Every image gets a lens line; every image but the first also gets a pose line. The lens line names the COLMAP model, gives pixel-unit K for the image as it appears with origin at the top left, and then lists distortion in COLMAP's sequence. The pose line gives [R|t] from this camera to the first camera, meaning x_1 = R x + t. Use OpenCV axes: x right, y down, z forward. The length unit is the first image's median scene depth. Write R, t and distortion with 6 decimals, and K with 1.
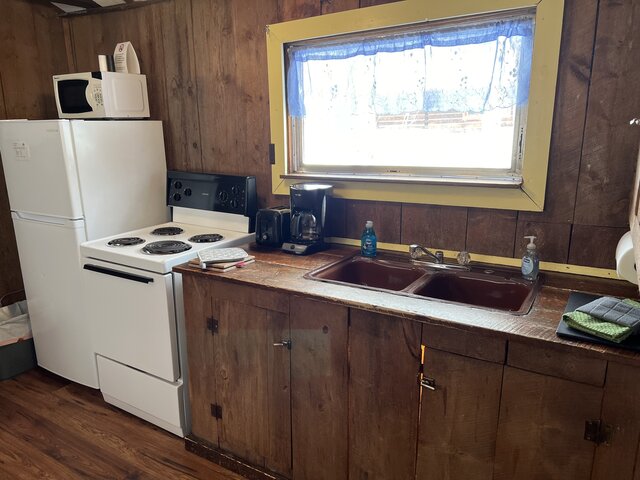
lens RADIAL K [[478.3, 0, 316.9], [0, 478.3, 243.3], [0, 0, 1]] dist [0.068441, -0.073192]
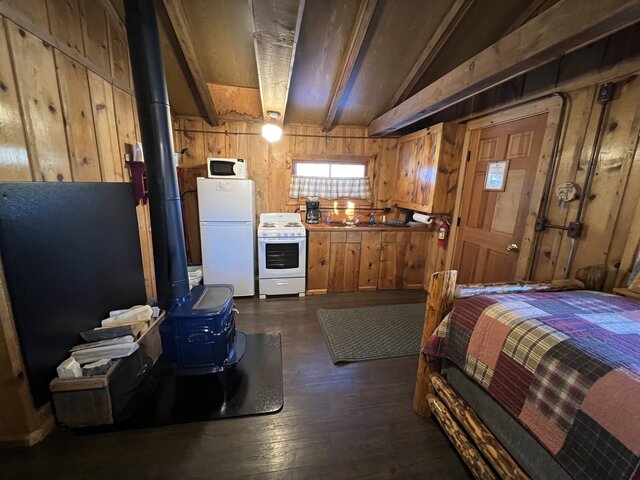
lens RADIAL K [[254.2, 0, 318.9], [0, 254.2, 239.3], [0, 0, 1]] dist [-0.001499, 0.000085]
pose [[0.745573, -0.108281, 0.657568, -1.062848], [0.134060, 0.990910, 0.011171, 0.073460], [-0.652801, 0.079824, 0.753312, -0.154931]]
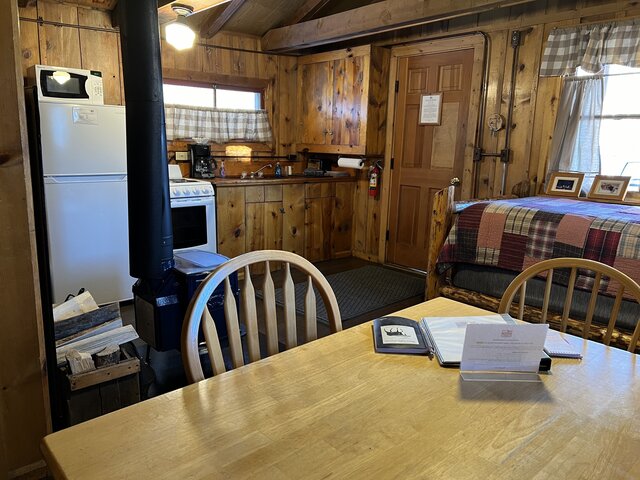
lens RADIAL K [[478.3, 0, 326.4], [0, 478.3, 240.4], [0, 0, 1]] dist [0.068441, -0.073192]
pose [[0.262307, -0.174951, 0.948993, -1.756284], [0.222360, 0.967921, 0.116979, 0.108122], [-0.939016, 0.180333, 0.292795, 0.052721]]
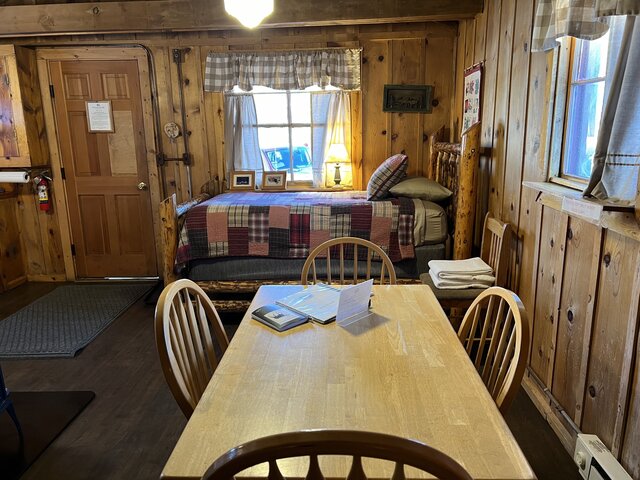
lens RADIAL K [[478.3, 0, 320.9], [0, 478.3, 243.5], [0, 0, 1]] dist [0.068441, -0.073192]
pose [[-0.489993, -0.176415, 0.853689, -1.877105], [0.248648, 0.910341, 0.330839, -0.032219], [-0.835512, 0.374376, -0.402196, 0.342609]]
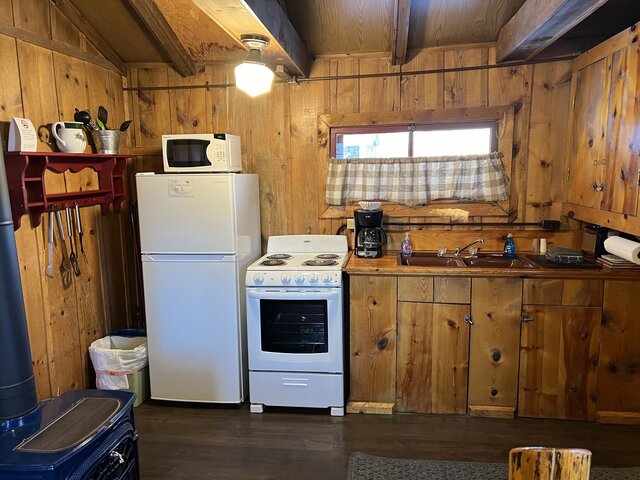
lens RADIAL K [[478.3, 0, 325.1], [0, 478.3, 240.3], [0, 0, 1]] dist [0.068441, -0.073192]
pose [[0.907435, -0.066307, 0.414928, -0.761463], [0.113789, 0.989351, -0.090753, 0.054210], [-0.404492, 0.129566, 0.905317, -0.177114]]
